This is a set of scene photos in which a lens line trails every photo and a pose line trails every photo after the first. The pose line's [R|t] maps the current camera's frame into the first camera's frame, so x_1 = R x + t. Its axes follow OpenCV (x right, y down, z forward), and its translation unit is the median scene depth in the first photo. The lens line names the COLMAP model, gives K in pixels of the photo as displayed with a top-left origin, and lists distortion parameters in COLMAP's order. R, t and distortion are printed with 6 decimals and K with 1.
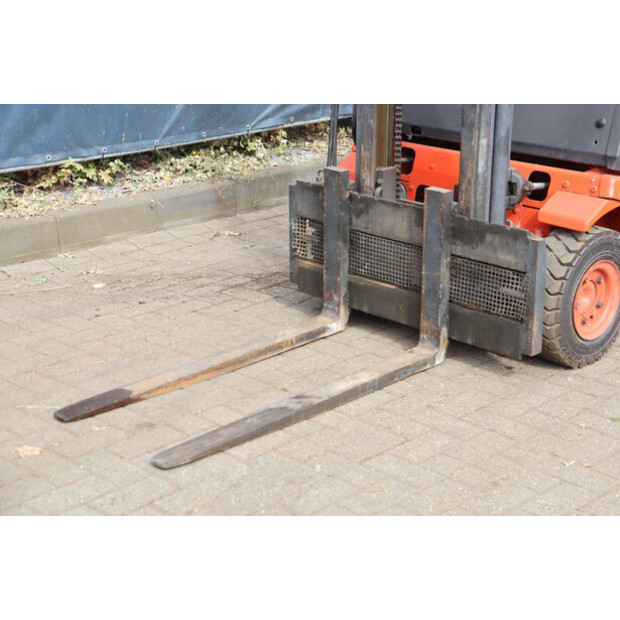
lens RADIAL K [[1236.4, 0, 310.0], [0, 1236.4, 310.0], [0, 0, 1]] dist [0.298905, 0.004029]
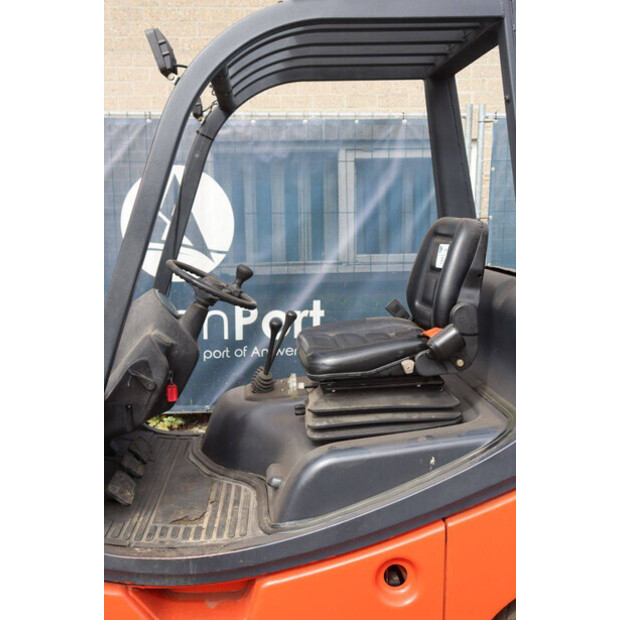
lens RADIAL K [[727.2, 0, 305.0], [0, 727.2, 308.8], [0, 0, 1]] dist [-0.044547, 0.244050]
pose [[0.744615, 0.077739, -0.662951, 0.644128], [-0.195424, 0.975065, -0.105159, -0.248016], [0.638246, 0.207859, 0.741240, 0.675177]]
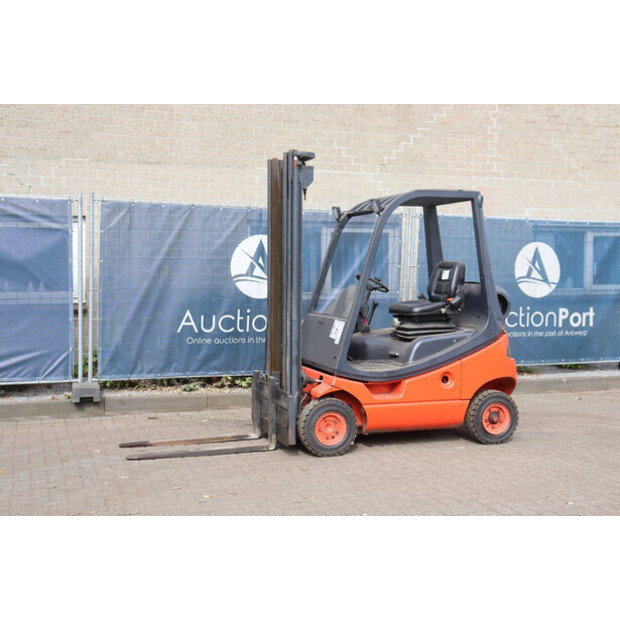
lens RADIAL K [[805.9, 0, 310.0], [0, 805.9, 310.0], [0, 0, 1]] dist [0.032666, 0.110300]
pose [[0.900586, 0.021305, -0.434156, 0.828579], [-0.137733, 0.961318, -0.238531, 0.142827], [0.412280, 0.274615, 0.868684, -0.408960]]
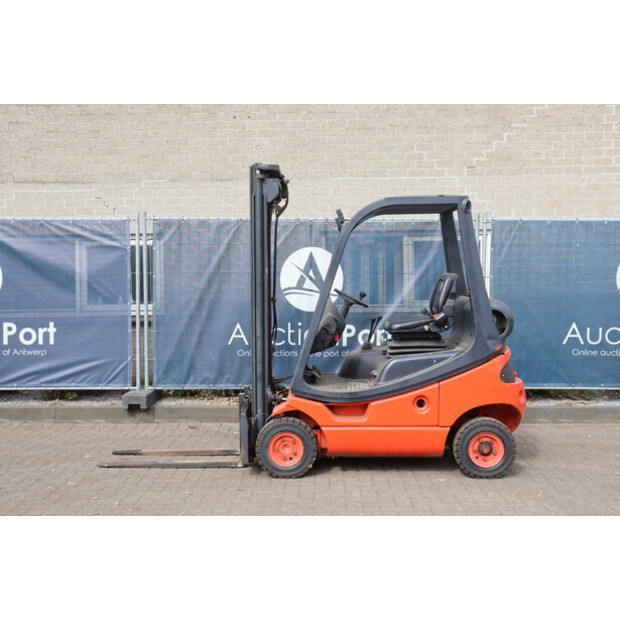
lens RADIAL K [[805.9, 0, 310.0], [0, 805.9, 310.0], [0, 0, 1]] dist [0.032666, 0.110300]
pose [[0.691313, 0.020991, -0.722251, 1.283714], [-0.218198, 0.958976, -0.180980, 0.005030], [0.688822, 0.282708, 0.667533, -0.038308]]
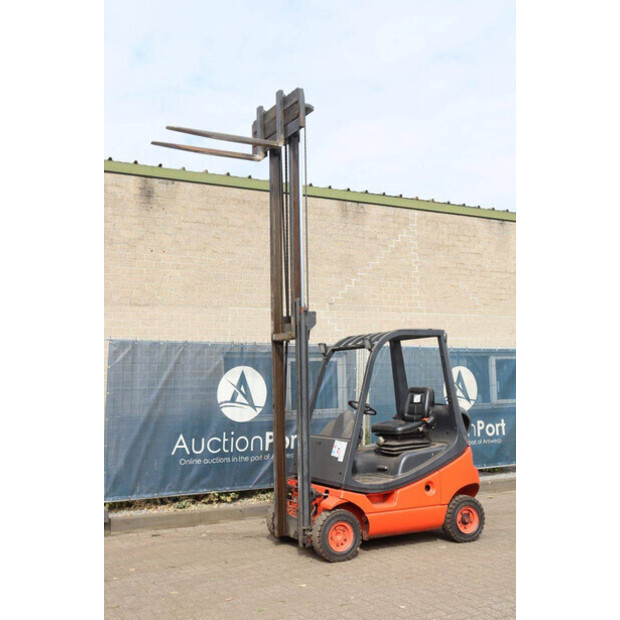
lens RADIAL K [[727.2, 0, 305.0], [0, 727.2, 308.8], [0, 0, 1]] dist [-0.044547, 0.244050]
pose [[0.956764, -0.052633, -0.286063, 0.616303], [-0.069026, 0.914311, -0.399088, 0.172077], [0.282556, 0.401579, 0.871147, -0.605221]]
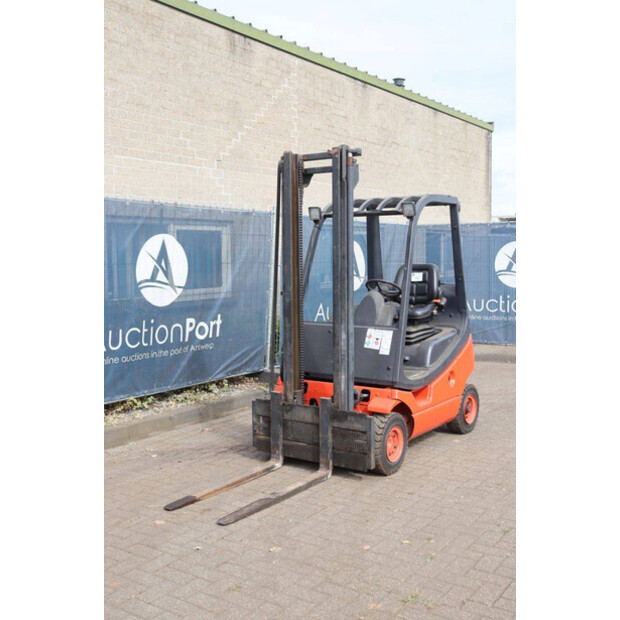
lens RADIAL K [[727.2, 0, 305.0], [0, 727.2, 308.8], [0, 0, 1]] dist [-0.044547, 0.244050]
pose [[0.985267, -0.023873, 0.169351, -0.144985], [0.064651, 0.968724, -0.239570, 0.057331], [-0.158336, 0.246989, 0.955995, -0.288011]]
